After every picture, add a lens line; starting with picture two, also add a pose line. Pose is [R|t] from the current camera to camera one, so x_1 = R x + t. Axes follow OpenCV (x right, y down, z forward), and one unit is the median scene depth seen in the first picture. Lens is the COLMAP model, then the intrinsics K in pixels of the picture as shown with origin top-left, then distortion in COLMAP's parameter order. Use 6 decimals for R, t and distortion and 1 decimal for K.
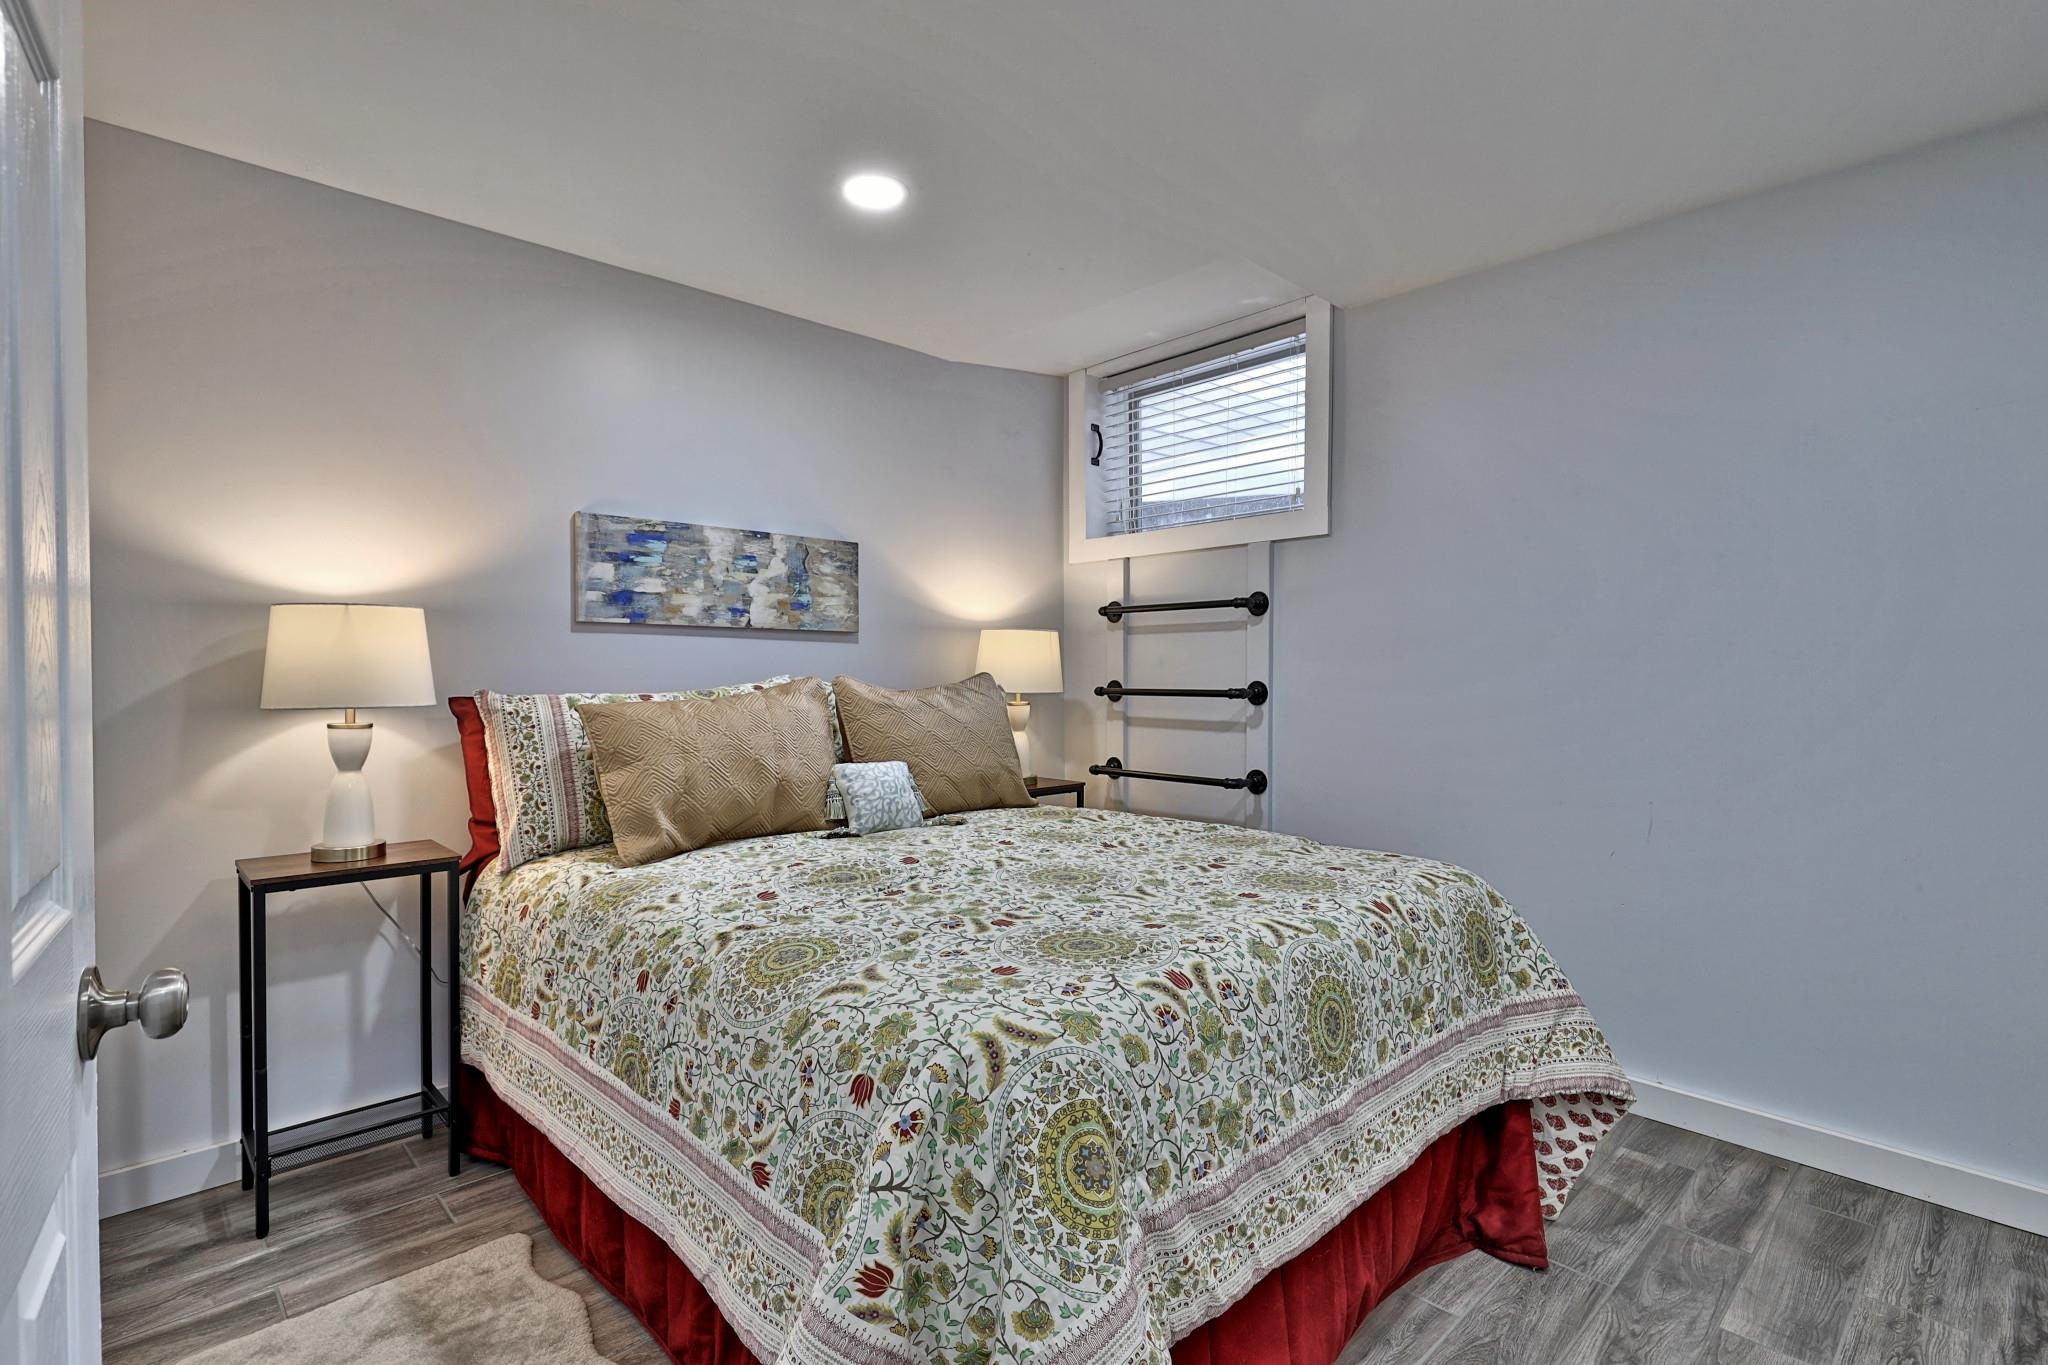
lens RADIAL K [[955.2, 0, 1004.5], [0, 955.2, 682.1], [0, 0, 1]] dist [-0.000120, -0.000041]
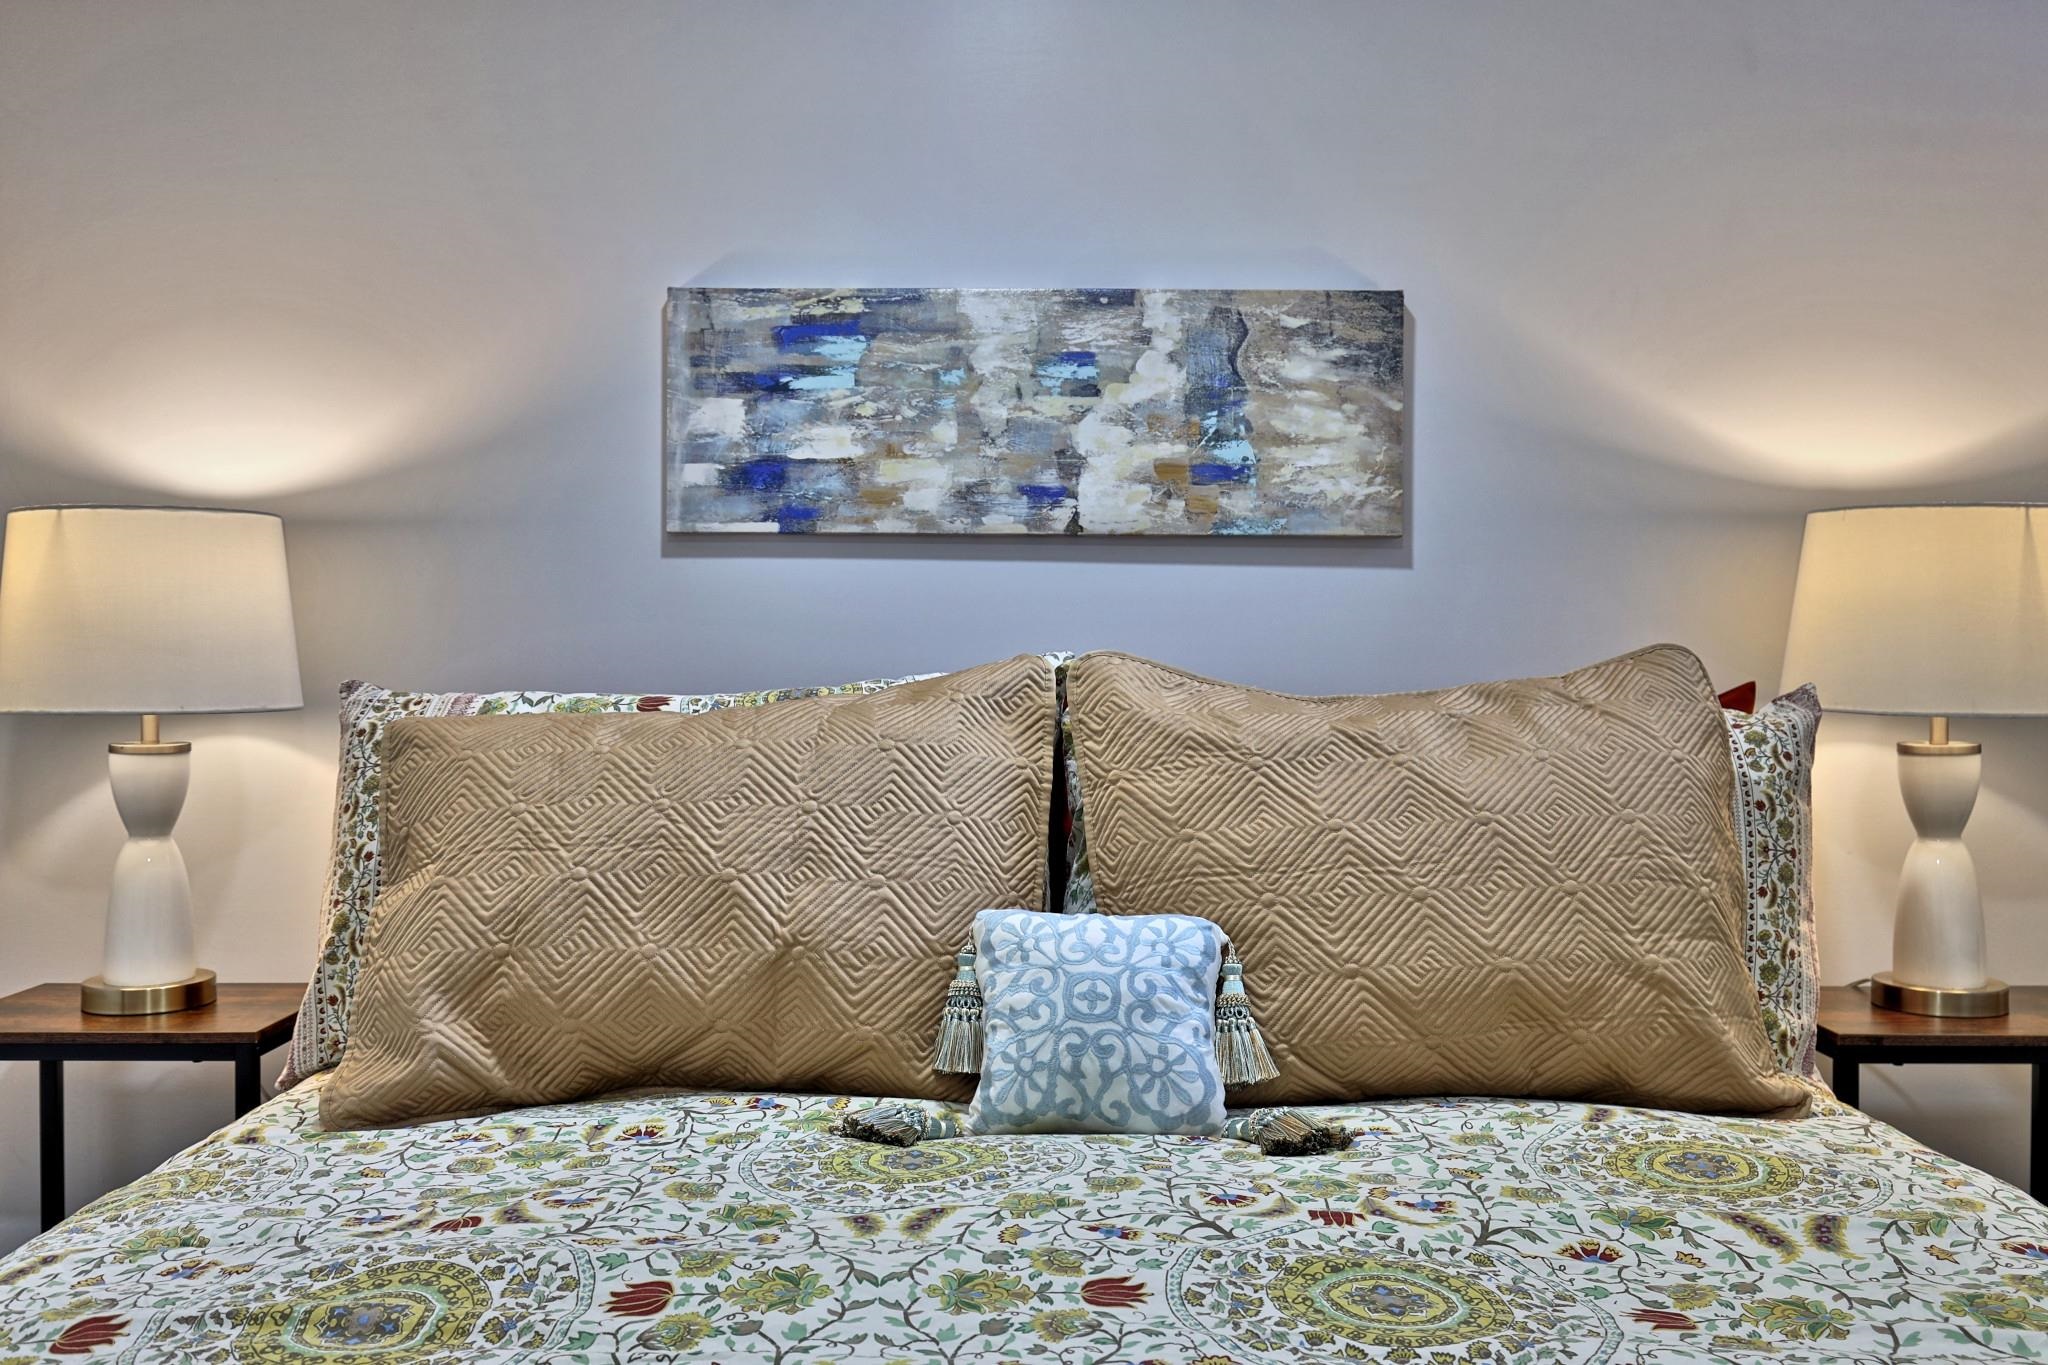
lens RADIAL K [[1769.7, 0, 1024.0], [0, 1769.7, 682.5], [0, 0, 1]] dist [0.003176, 0.006093]
pose [[0.735529, 0.011673, -0.677393, 0.229039], [-0.008762, 0.999932, 0.007717, -0.000662], [0.677436, 0.000259, 0.735581, 0.468591]]
